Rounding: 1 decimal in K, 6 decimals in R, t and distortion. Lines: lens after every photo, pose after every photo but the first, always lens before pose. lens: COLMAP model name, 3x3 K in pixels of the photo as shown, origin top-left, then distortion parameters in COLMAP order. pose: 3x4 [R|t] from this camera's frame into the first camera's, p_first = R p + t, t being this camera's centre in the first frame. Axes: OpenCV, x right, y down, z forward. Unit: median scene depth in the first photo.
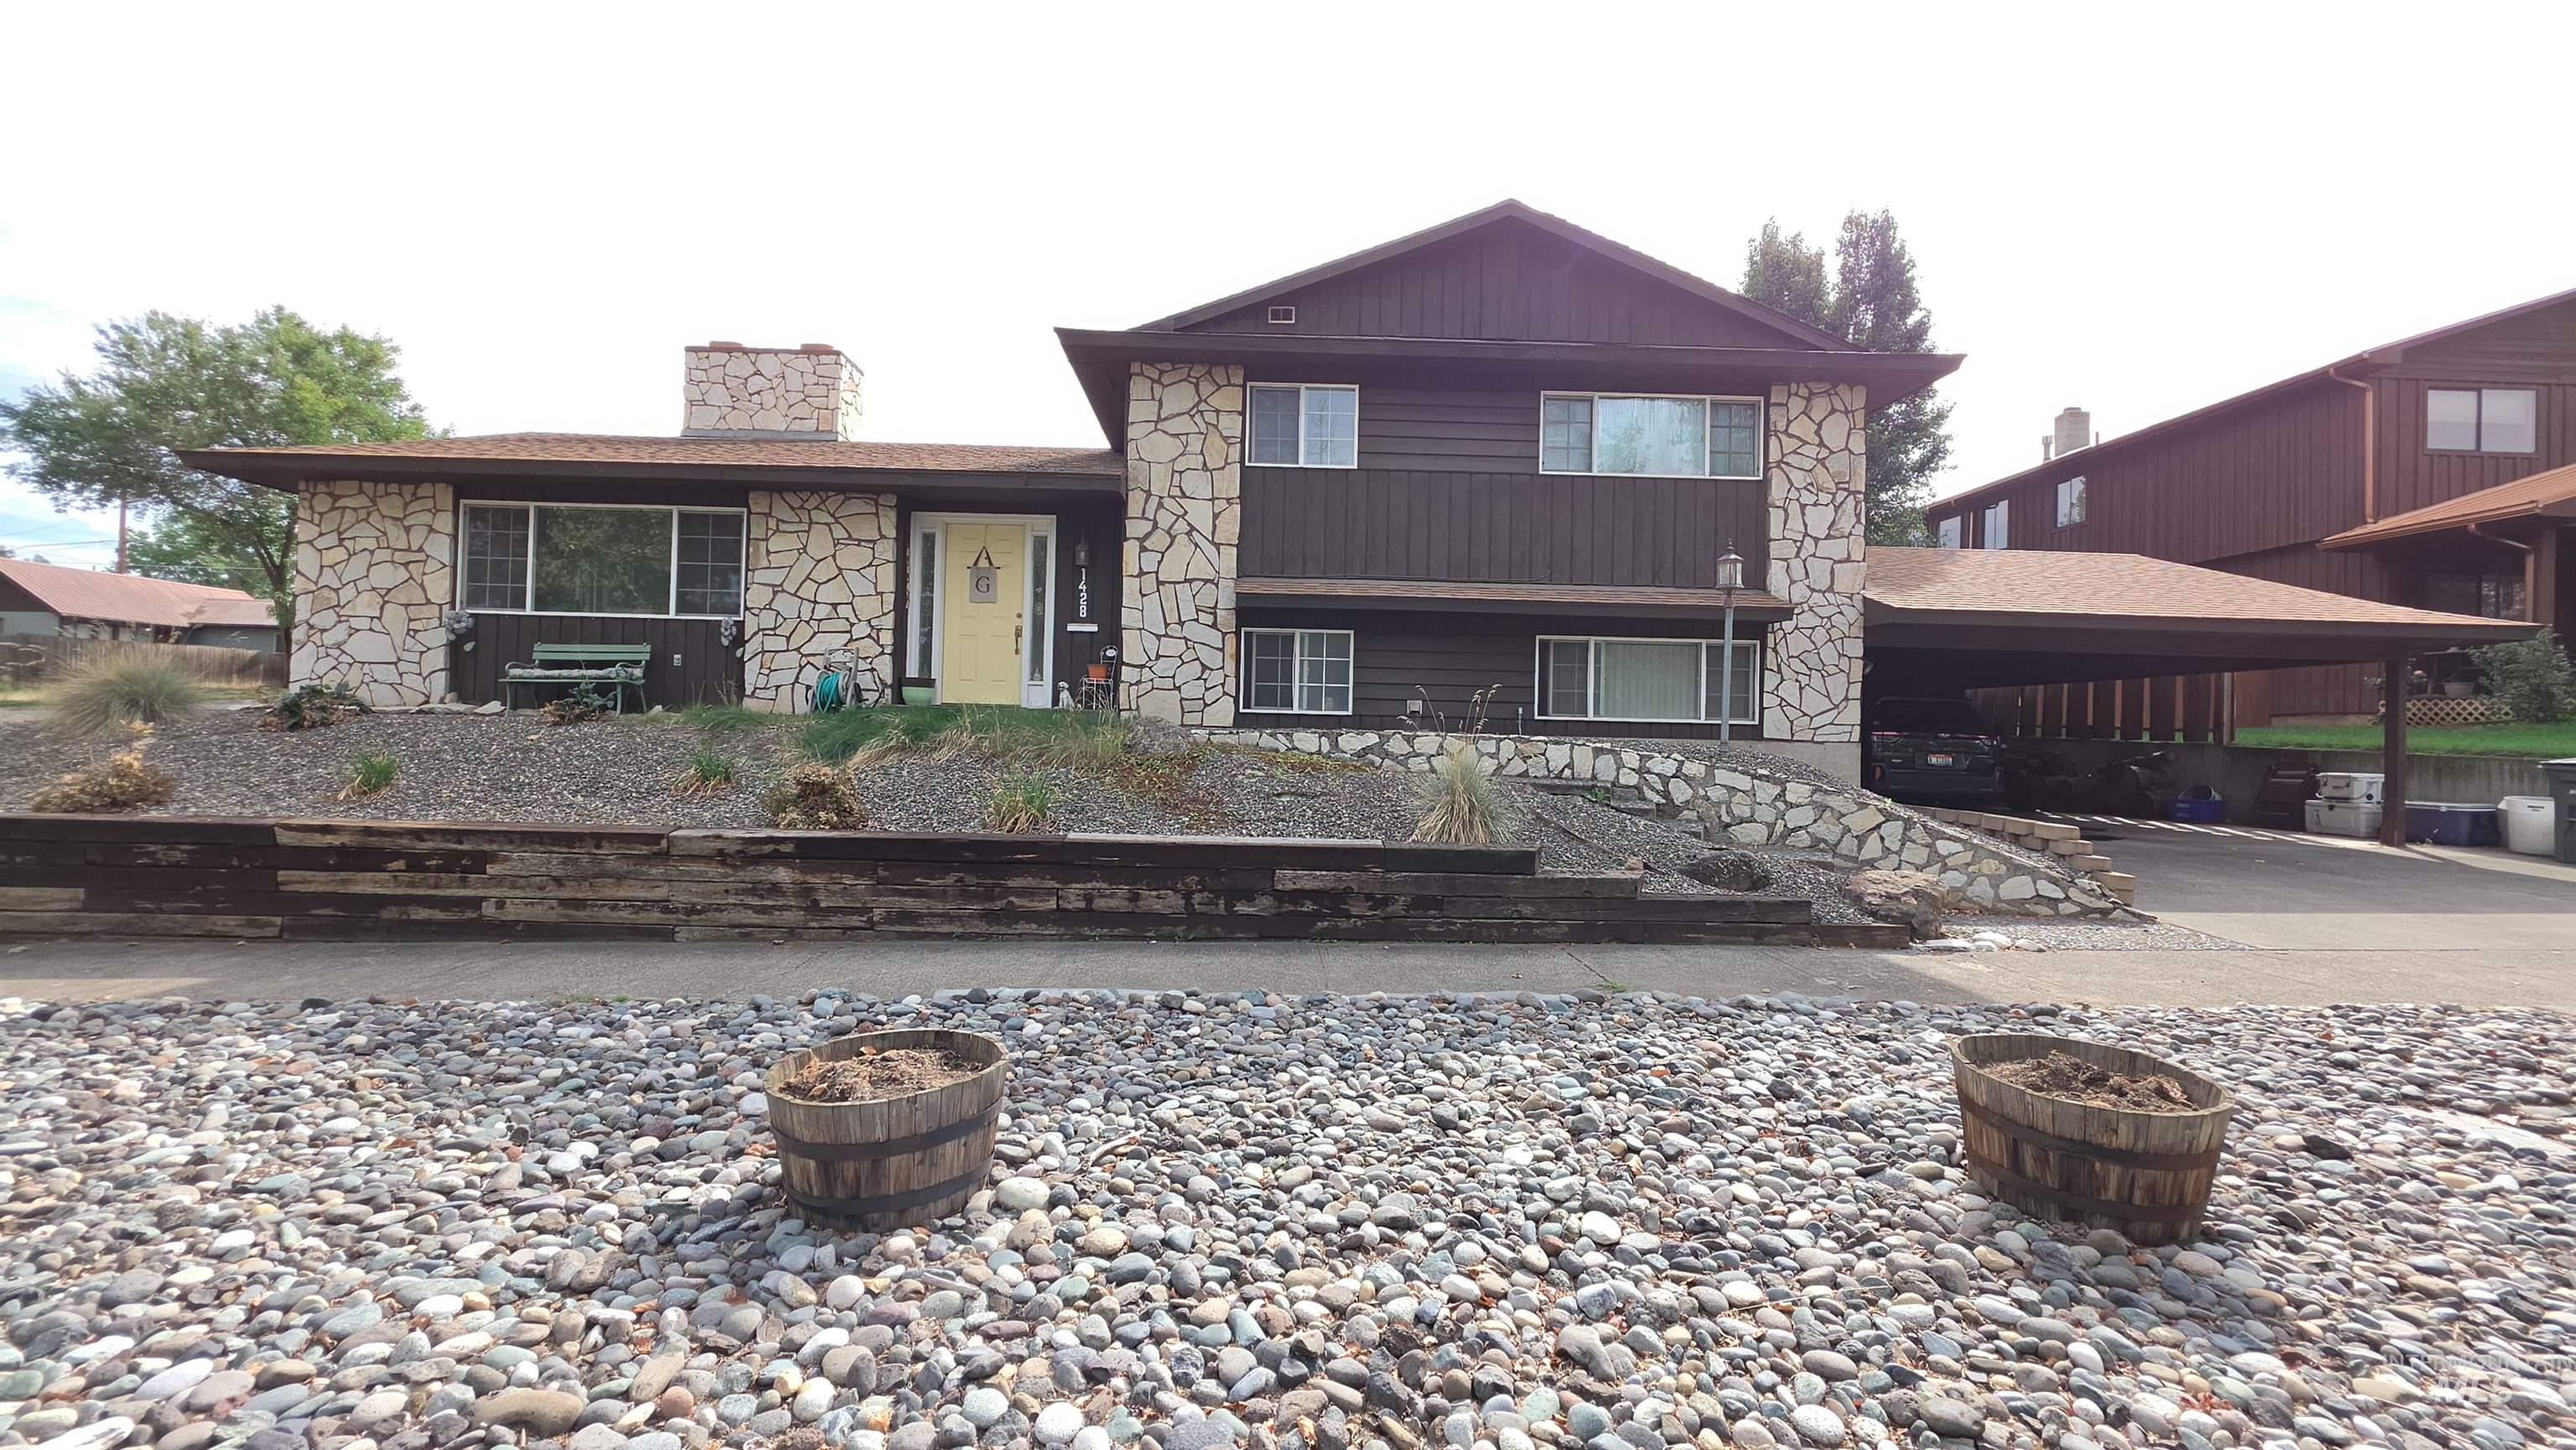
lens RADIAL K [[1031.6, 0, 1271.1], [0, 1031.6, 729.9], [0, 0, 1]] dist [0.000152, -0.000334]
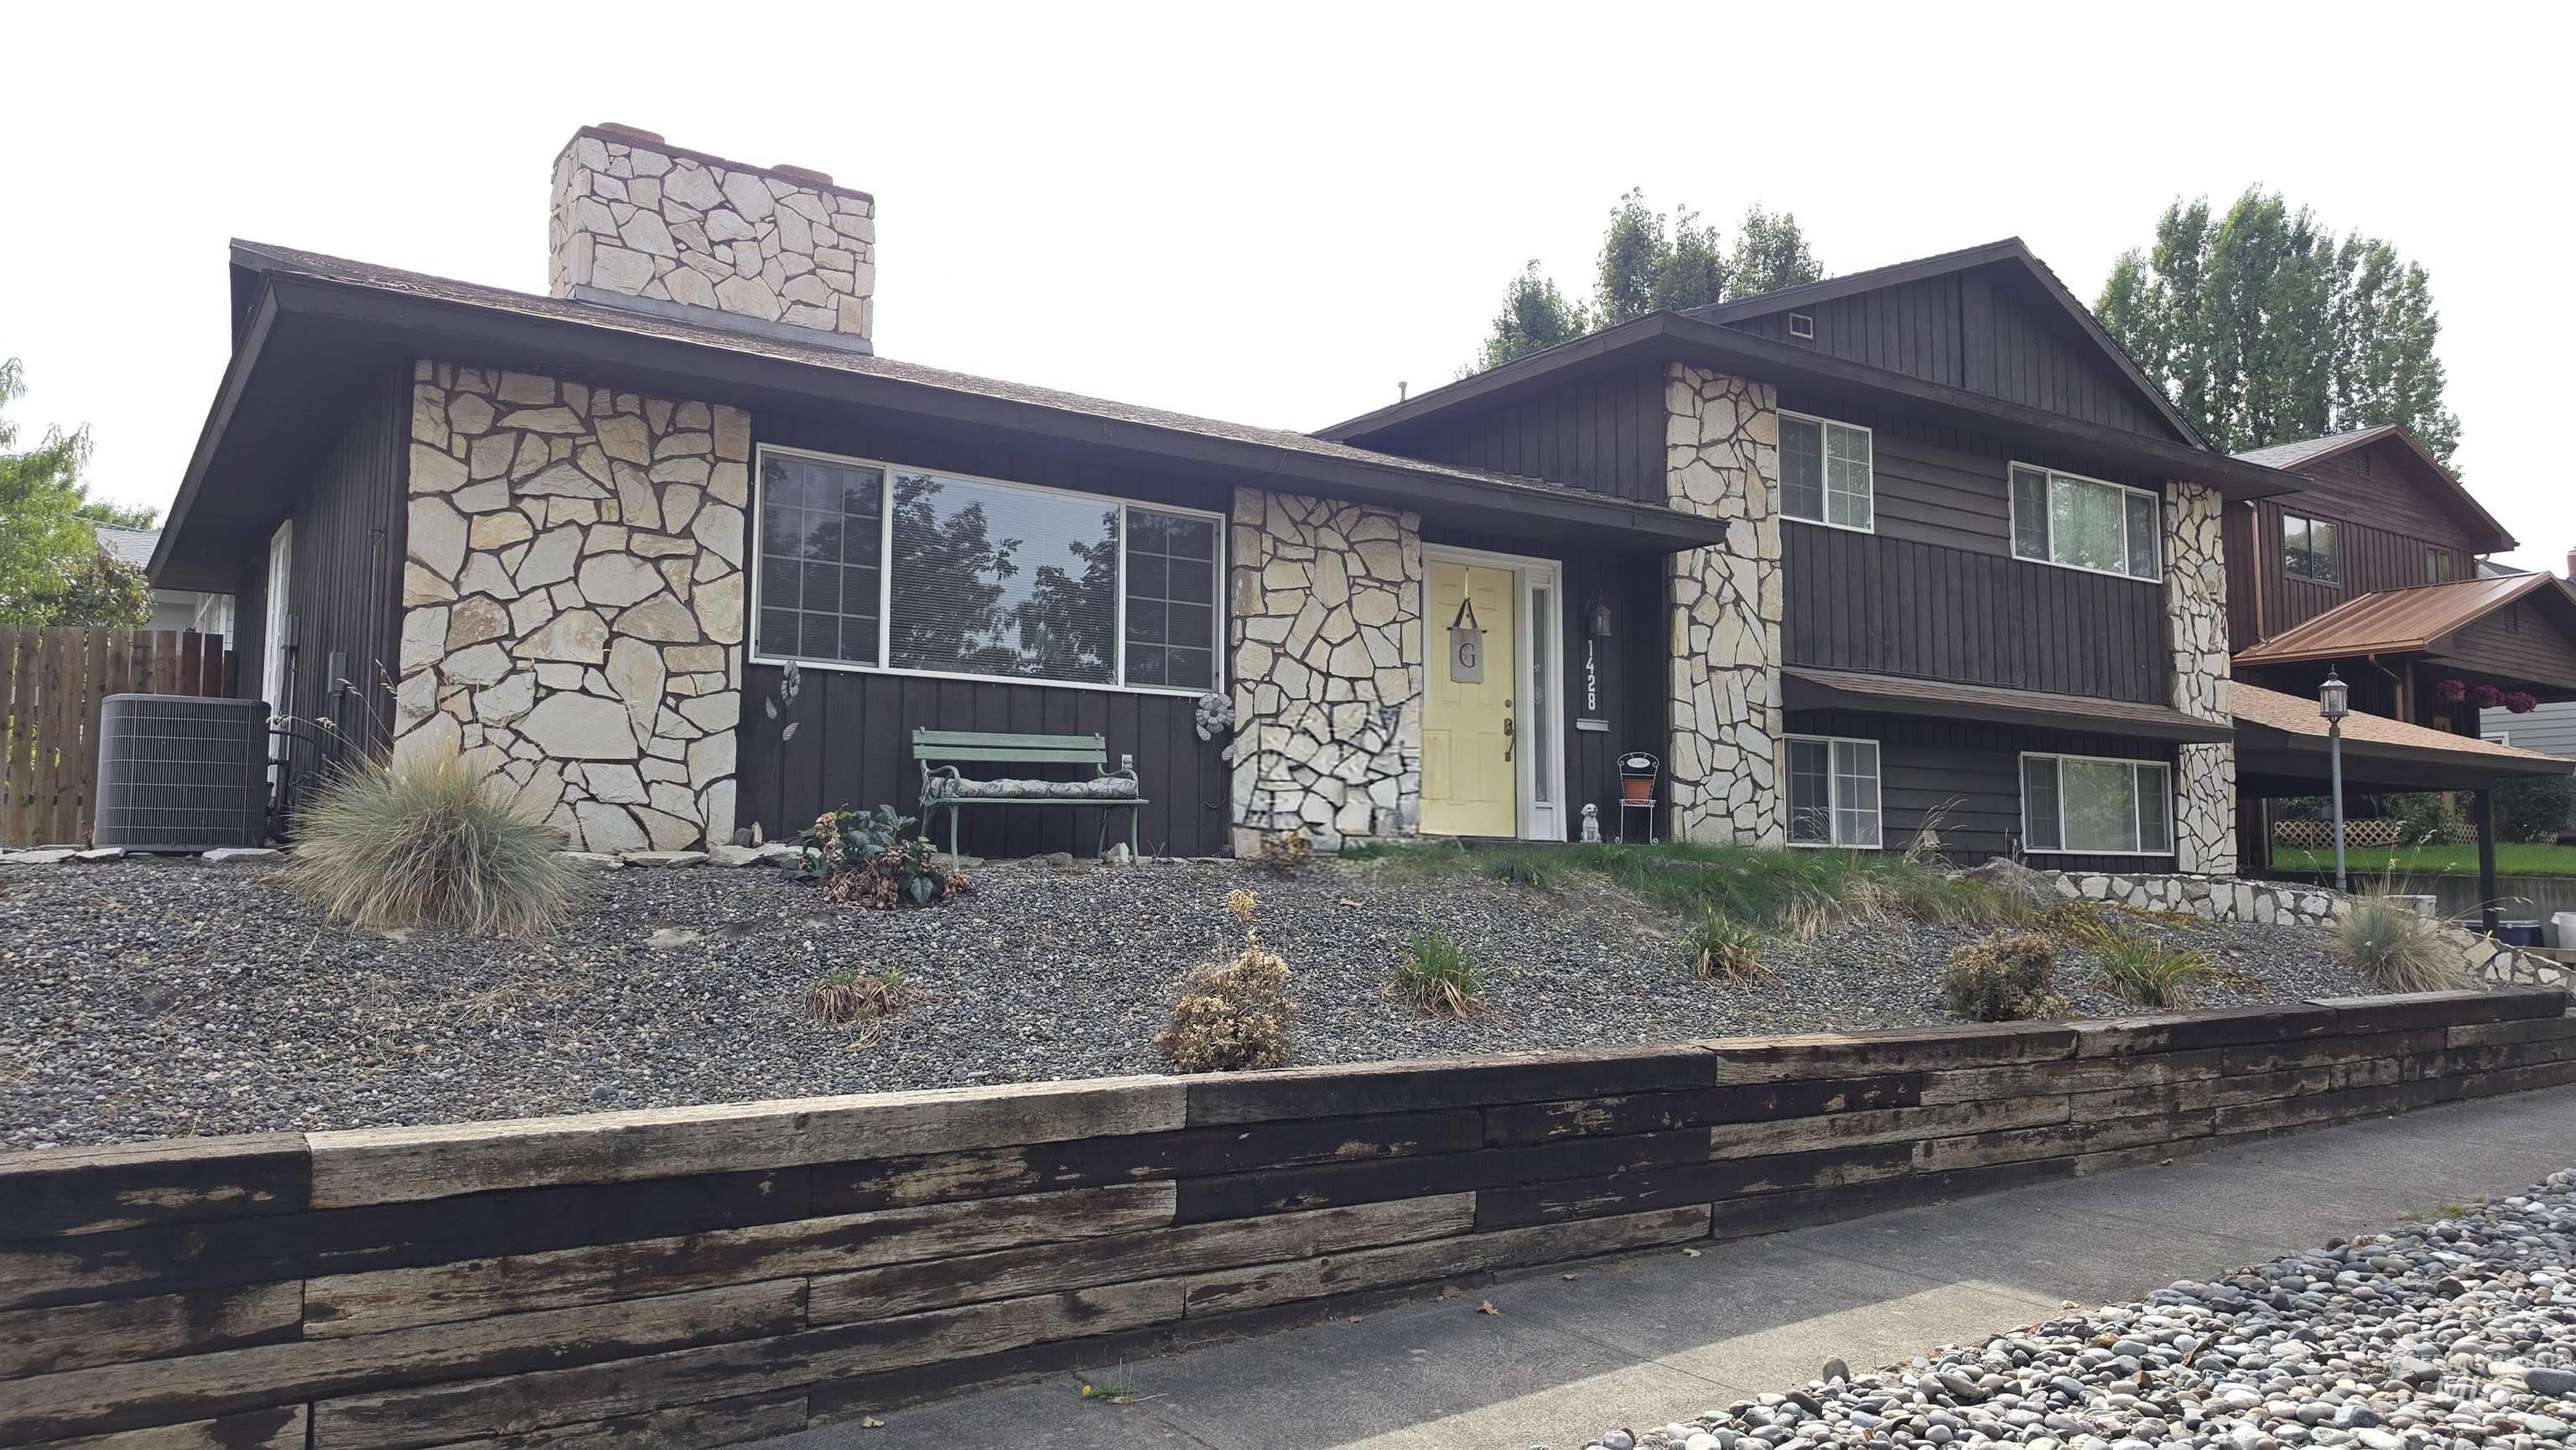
lens RADIAL K [[1772.7, 0, 1275.8], [0, 1772.7, 722.8], [0, 0, 1]] dist [0.128188, -0.215815]
pose [[0.830918, 0.029373, 0.555619, -1.057937], [0.010186, 0.997635, -0.067973, -0.022450], [-0.556302, 0.062139, 0.828654, 0.133000]]
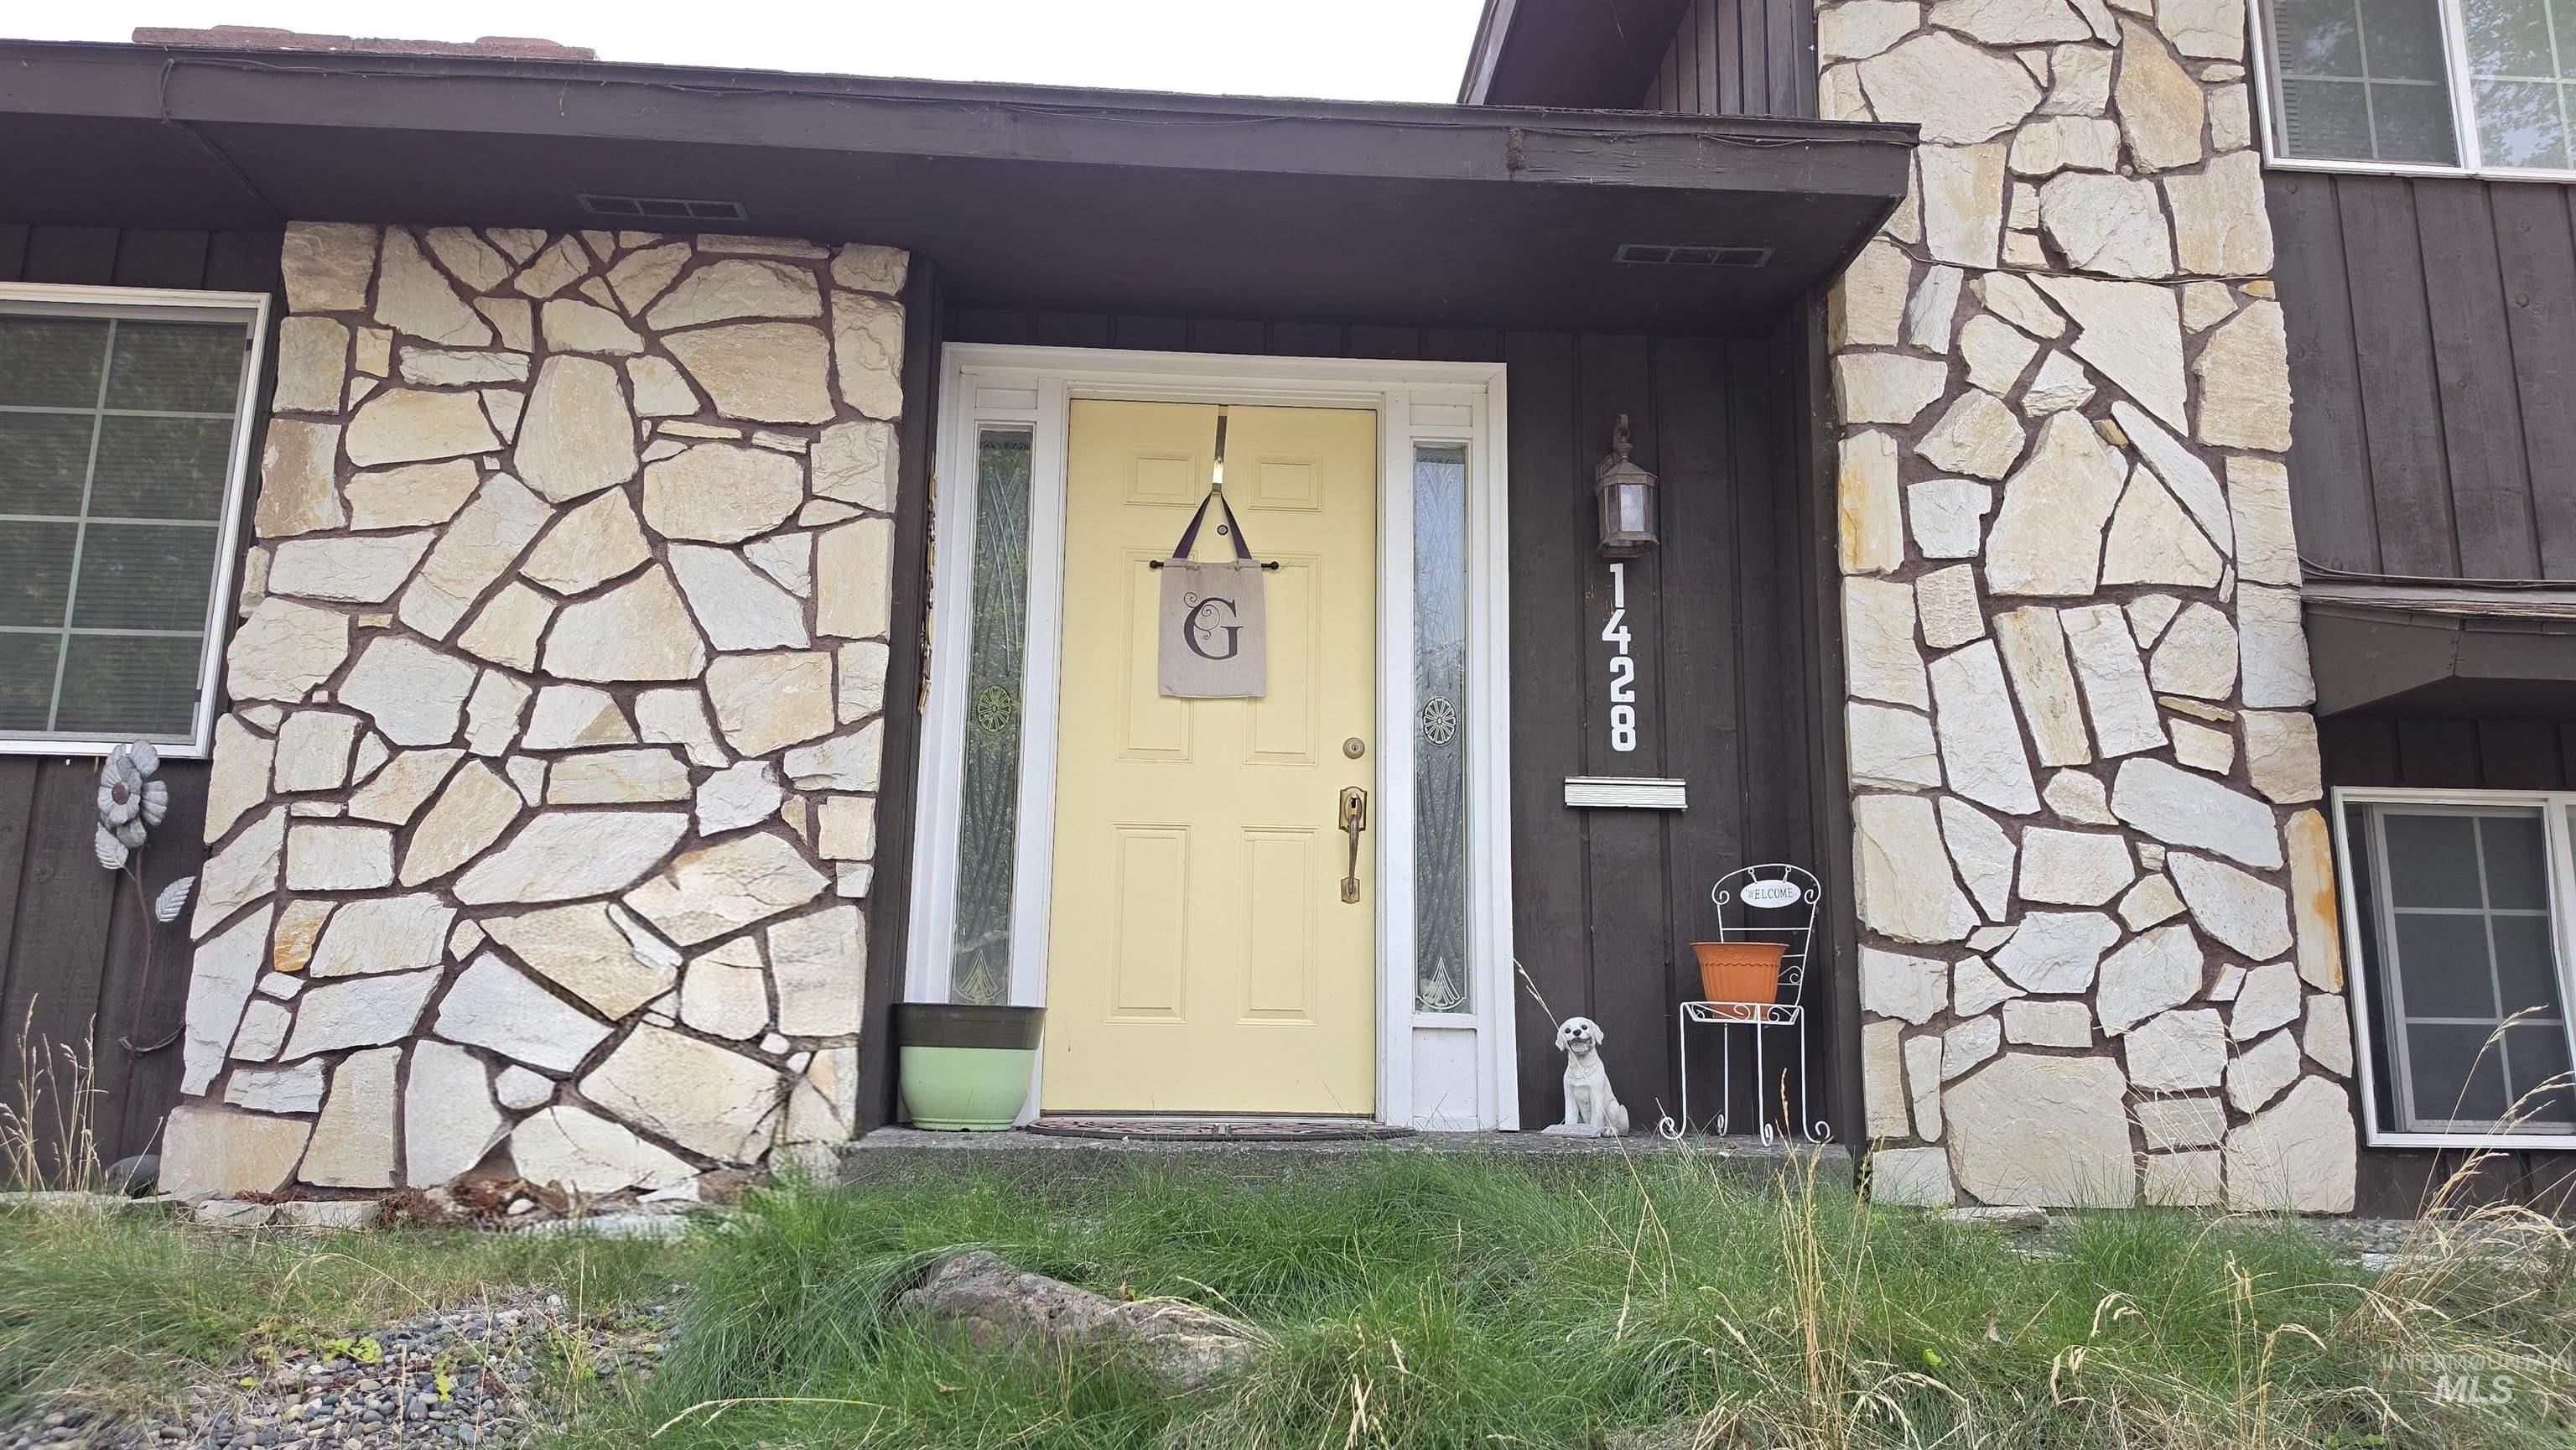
lens RADIAL K [[1772.7, 0, 1275.8], [0, 1772.7, 722.8], [0, 0, 1]] dist [0.128188, -0.215815]
pose [[0.998638, -0.000117, 0.052177, -0.298716], [0.009898, 0.982266, -0.187233, -0.037528], [-0.051230, 0.187495, 0.980929, 0.600397]]
